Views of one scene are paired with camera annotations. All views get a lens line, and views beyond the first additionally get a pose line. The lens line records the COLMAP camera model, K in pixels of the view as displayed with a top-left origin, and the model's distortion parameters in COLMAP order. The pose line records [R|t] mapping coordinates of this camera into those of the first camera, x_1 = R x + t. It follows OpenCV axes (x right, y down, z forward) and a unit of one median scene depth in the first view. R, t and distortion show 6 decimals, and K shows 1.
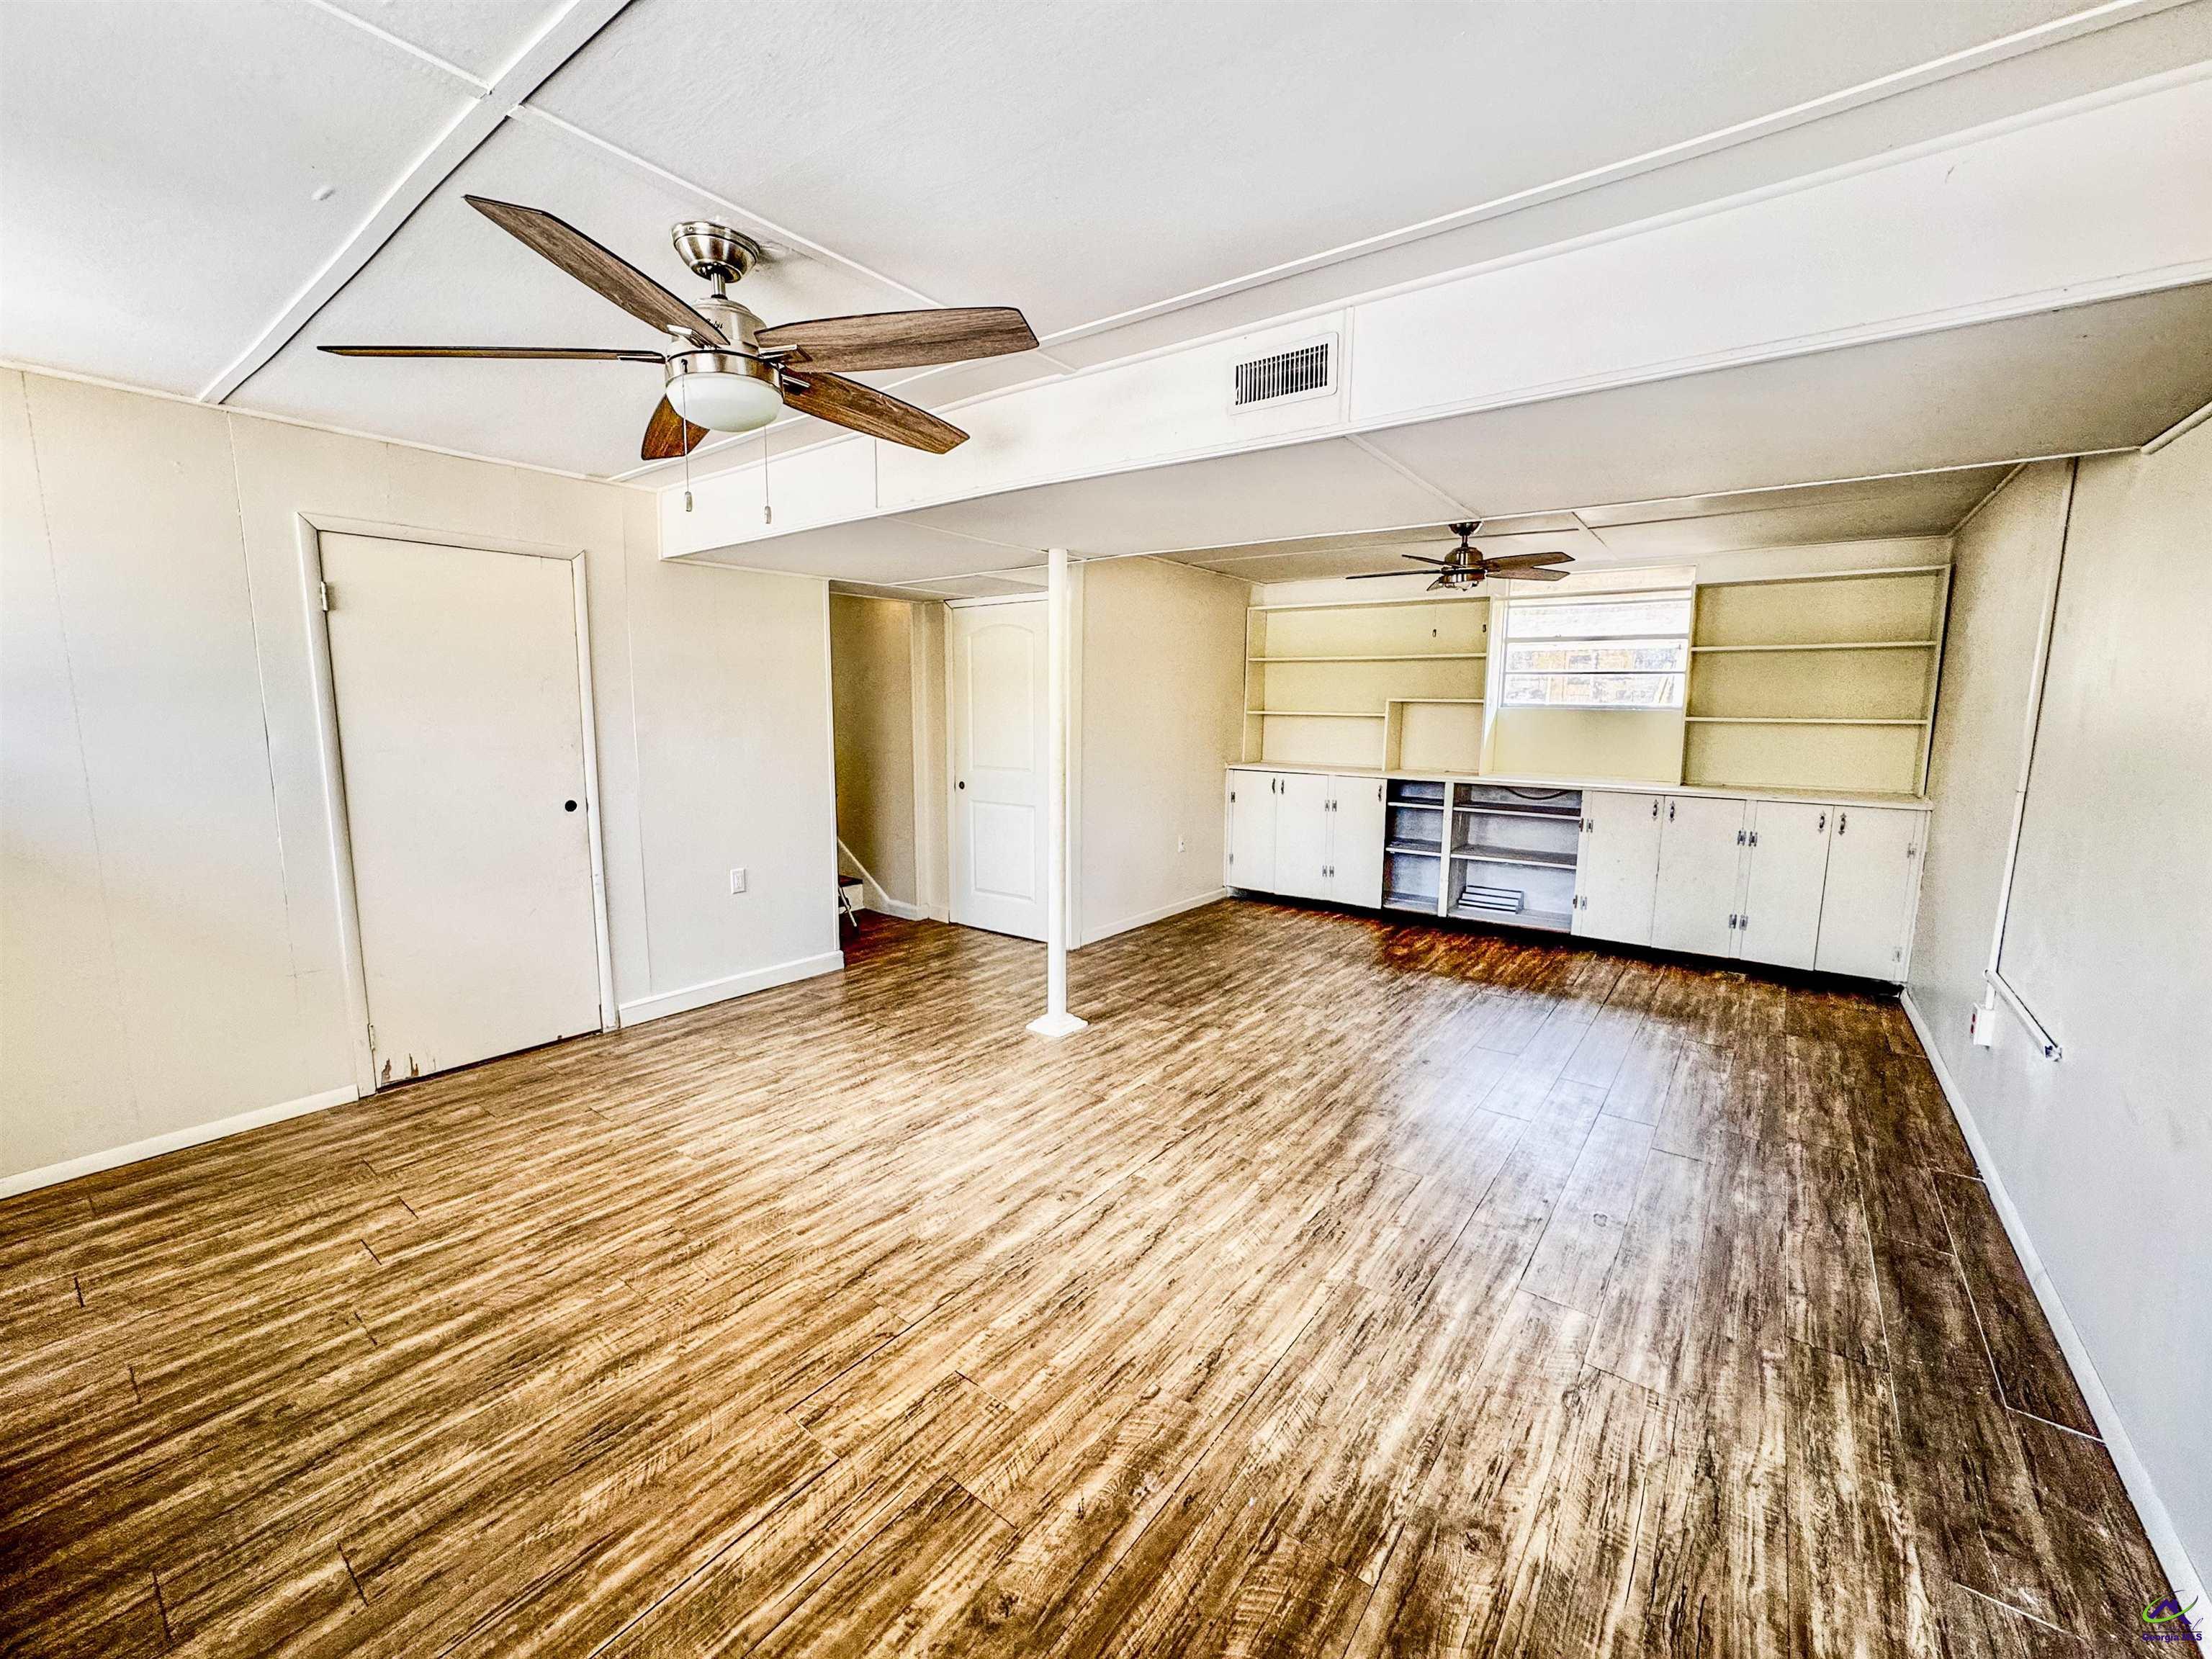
lens RADIAL K [[891.5, 0, 1106.0], [0, 891.5, 829.5], [0, 0, 1]] dist [-0.035744, 0.018299]
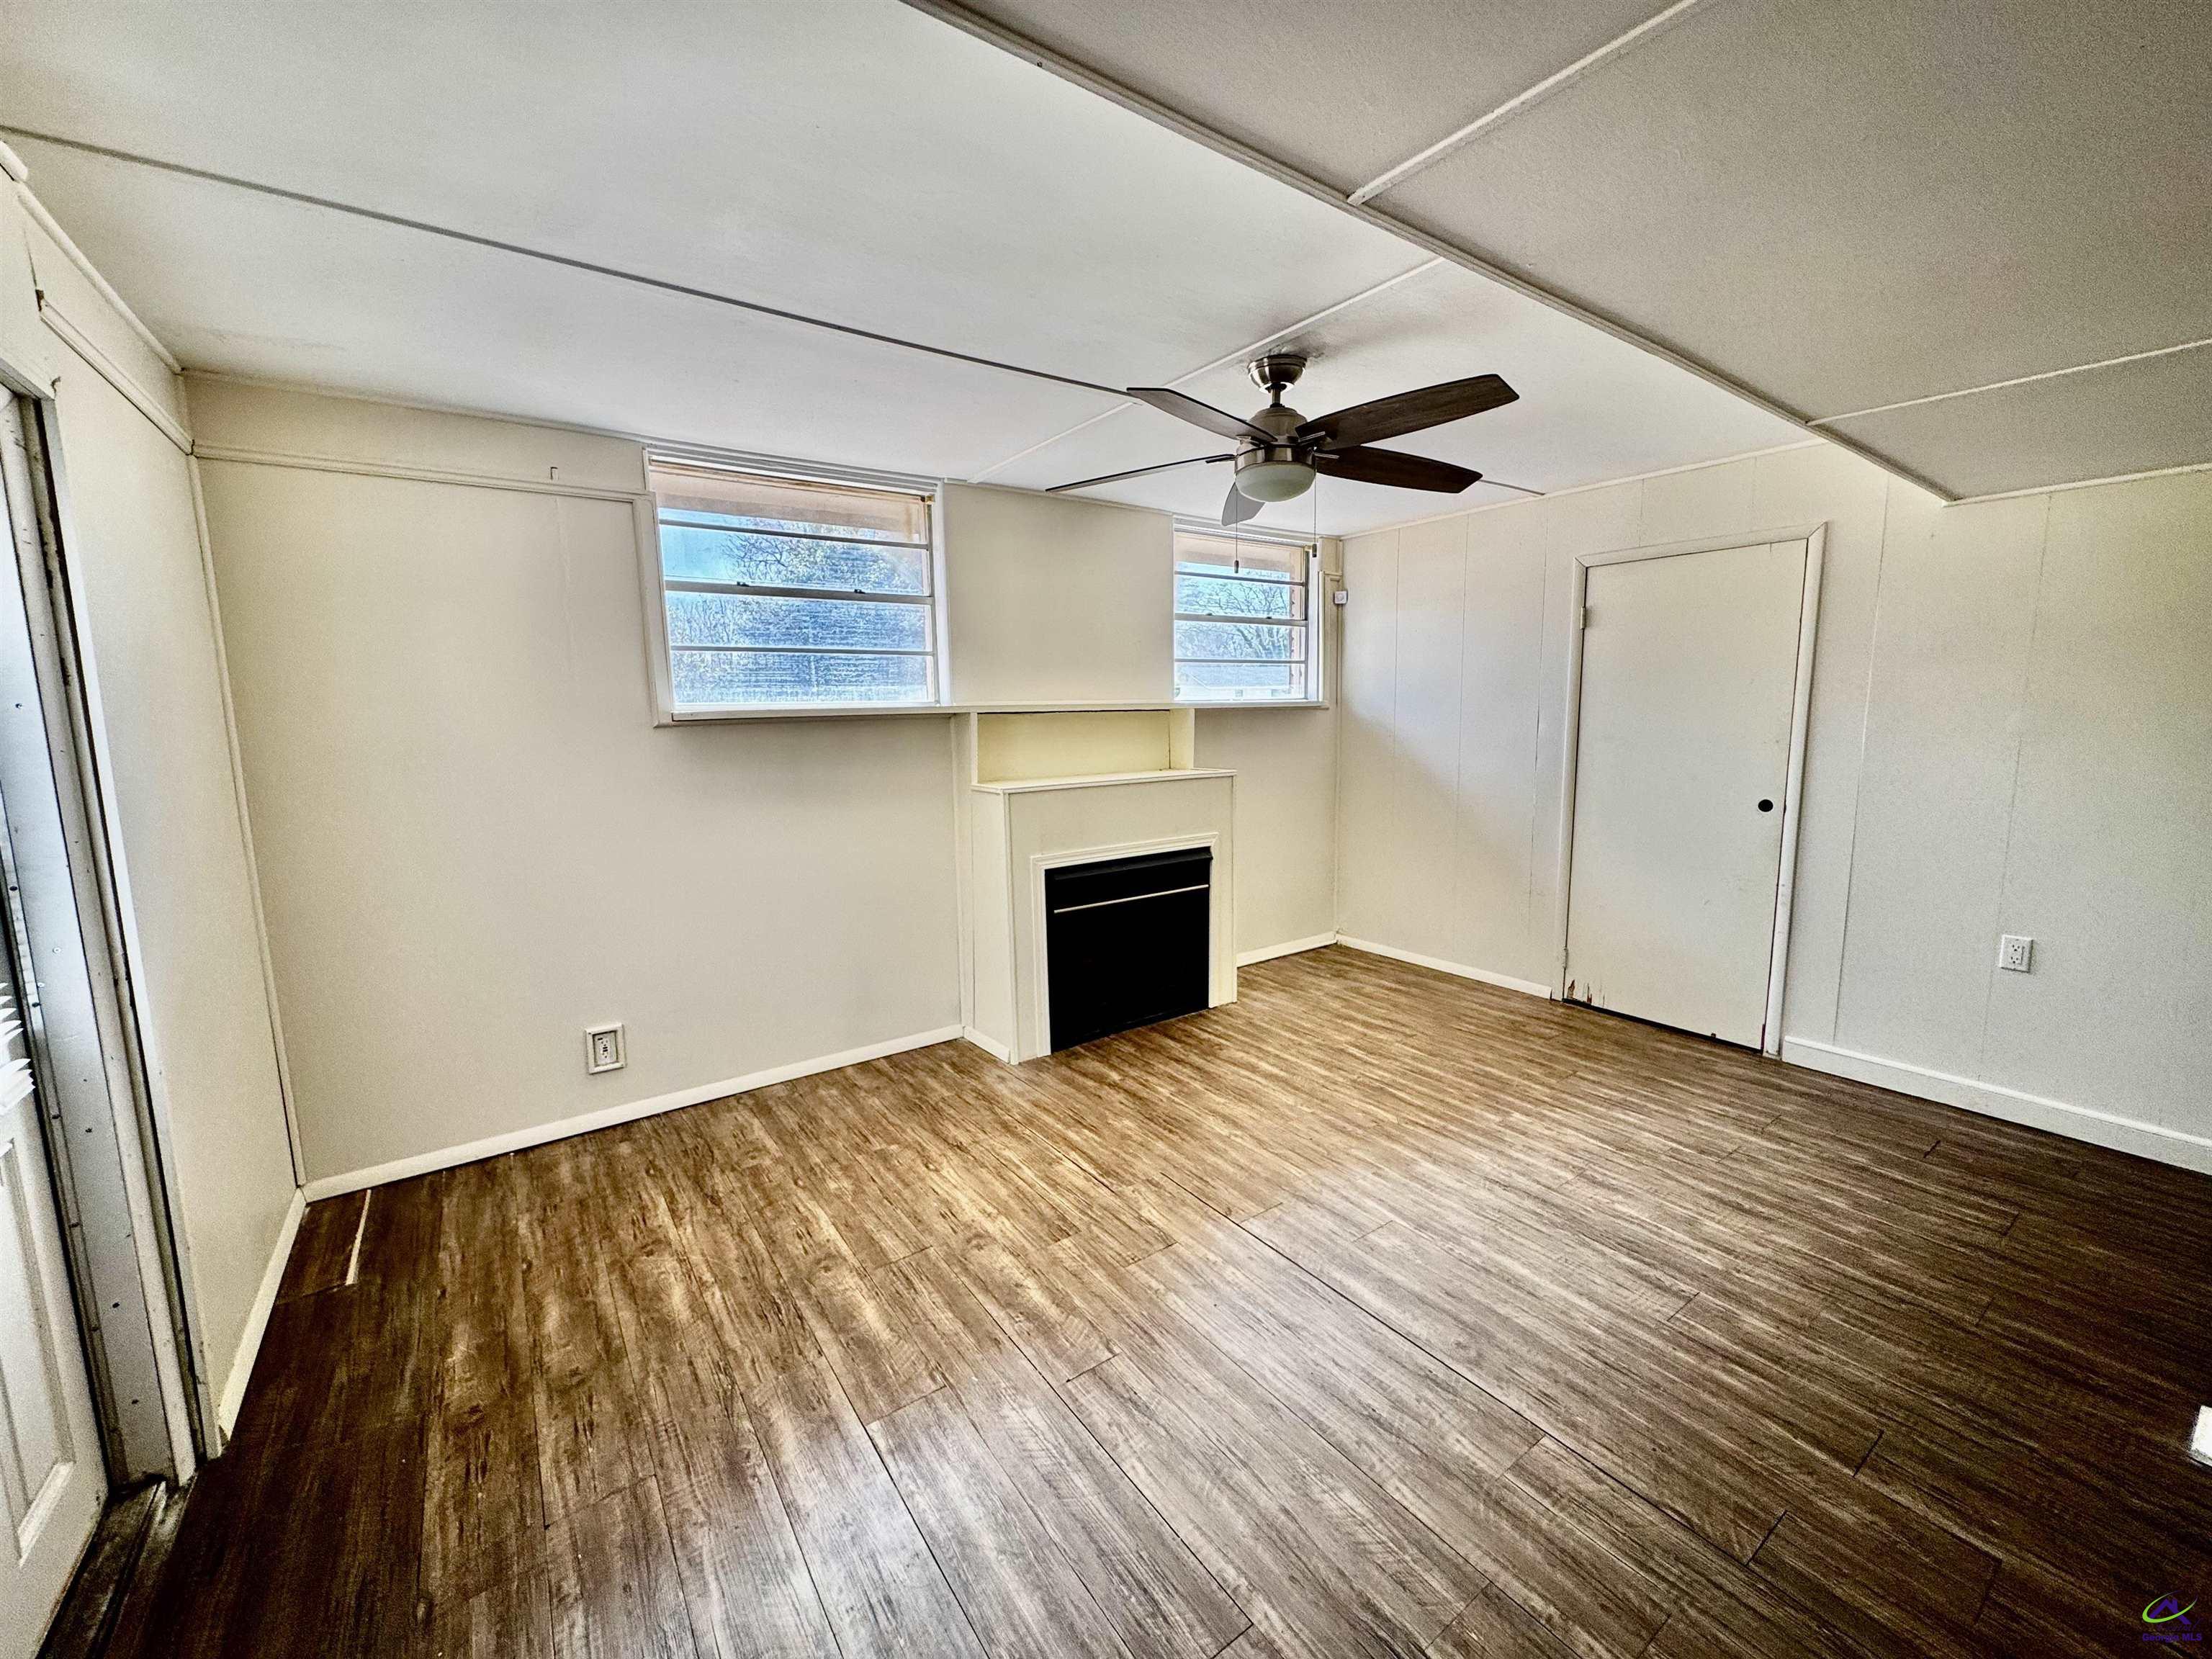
lens RADIAL K [[883.1, 0, 1106.0], [0, 883.1, 829.5], [0, 0, 1]] dist [-0.000231, 0.000167]
pose [[-0.299299, 0.130717, -0.945163, 0.758836], [-0.120923, 0.977388, 0.173466, -0.122537], [0.946466, 0.166210, -0.276725, 0.915183]]
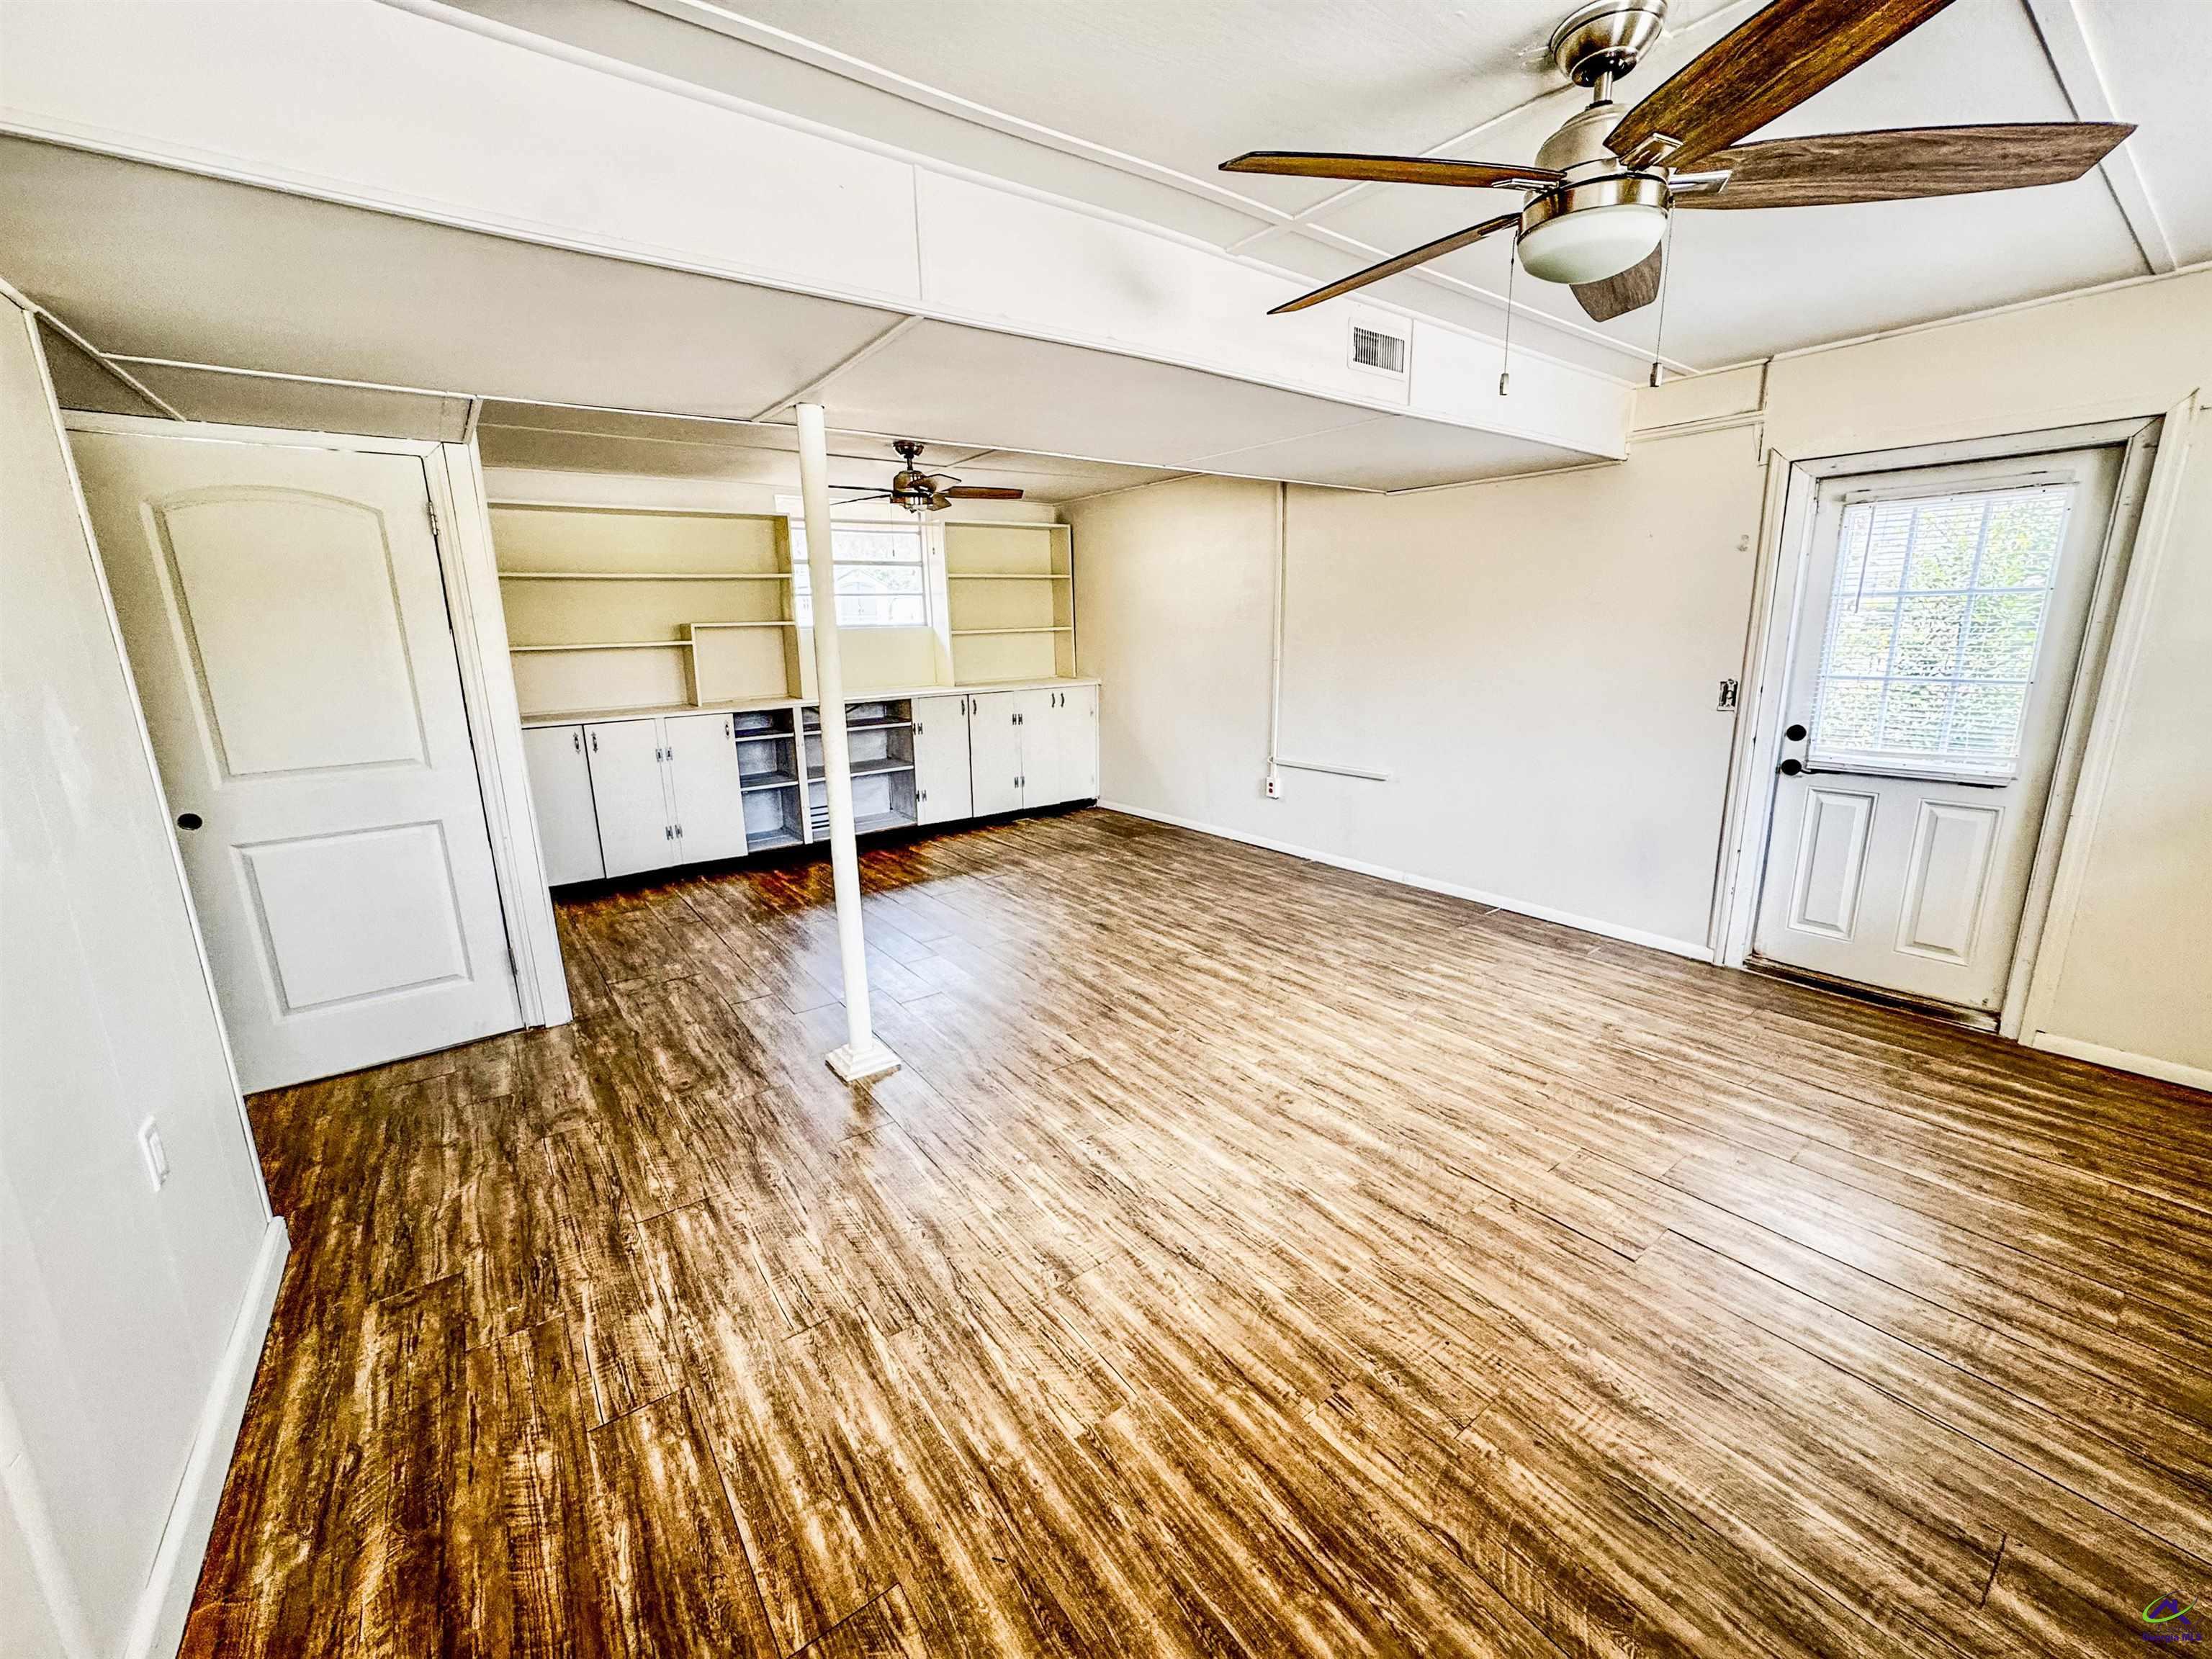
lens RADIAL K [[885.2, 0, 1106.0], [0, 885.2, 829.5], [0, 0, 1]] dist [-0.031030, 0.013807]
pose [[0.284951, -0.231956, 0.930054, -1.083010], [0.156690, 0.968500, 0.193537, -0.139129], [-0.945649, 0.090582, 0.312320, 0.919200]]
